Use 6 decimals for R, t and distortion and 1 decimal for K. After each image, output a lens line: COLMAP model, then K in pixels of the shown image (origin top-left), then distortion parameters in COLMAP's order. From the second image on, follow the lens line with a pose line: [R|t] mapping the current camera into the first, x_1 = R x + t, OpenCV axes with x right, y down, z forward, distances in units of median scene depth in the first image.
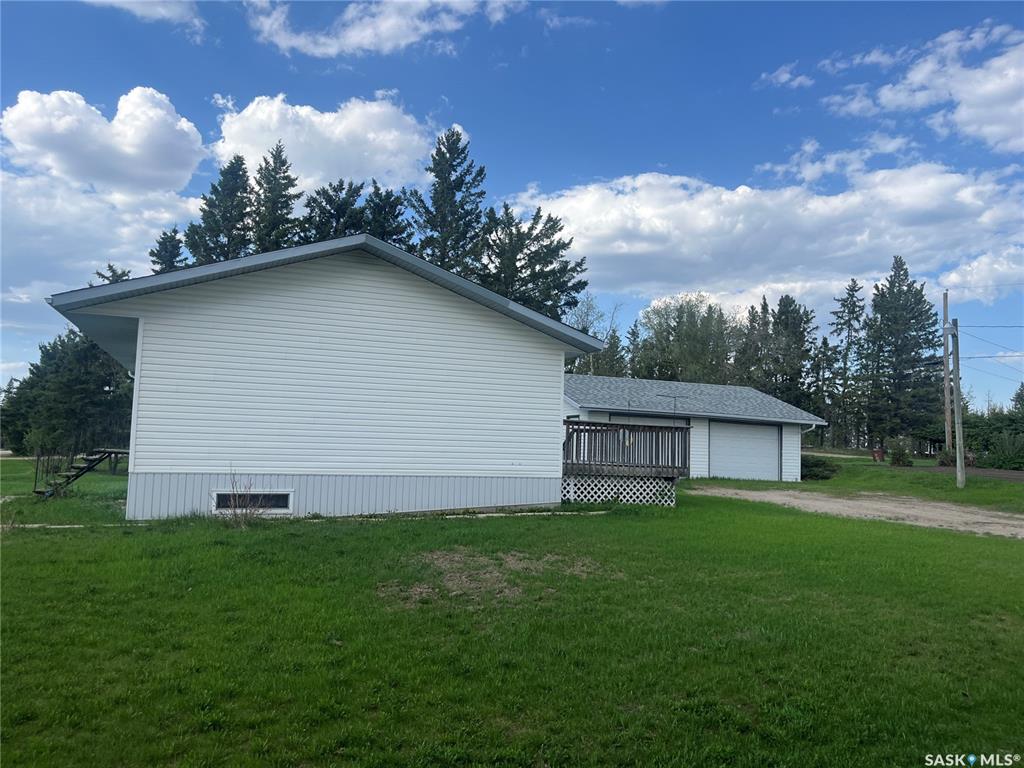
lens RADIAL K [[786.1, 0, 500.2], [0, 786.1, 360.7], [0, 0, 1]] dist [0.082778, -0.092123]
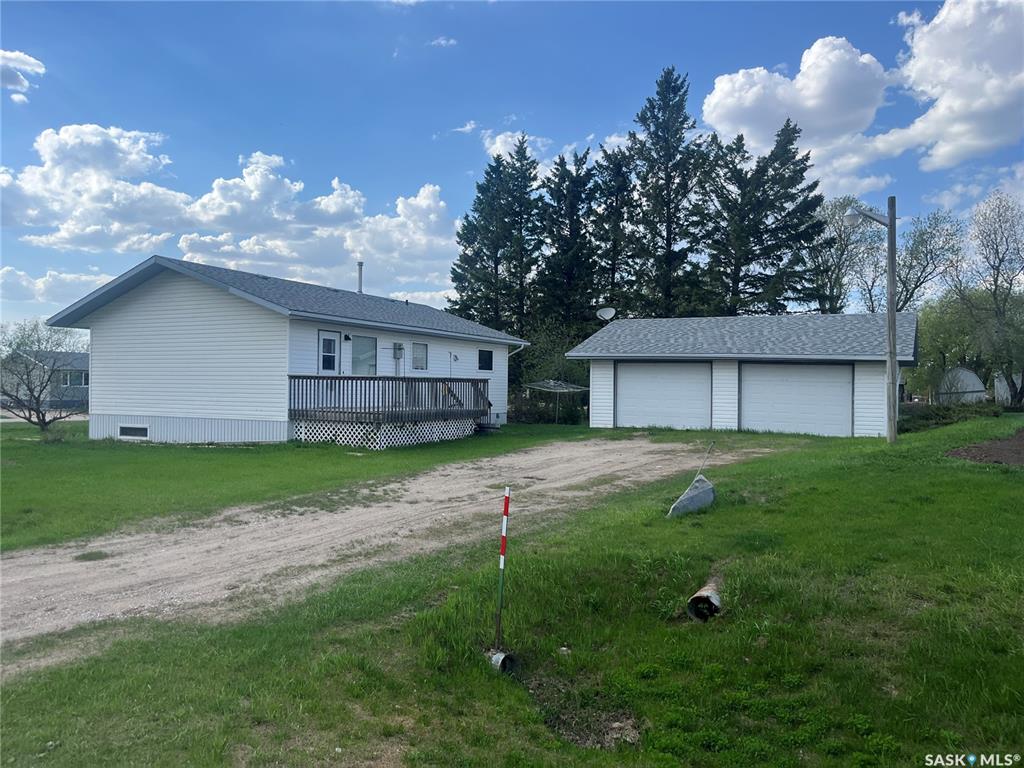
lens RADIAL K [[786.1, 0, 504.9], [0, 786.1, 386.0], [0, 0, 1]] dist [0.082778, -0.092123]
pose [[0.670750, -0.016883, -0.741491, 0.724604], [0.087153, 0.994609, 0.056193, 0.031756], [0.736545, -0.102315, 0.668606, 0.254232]]
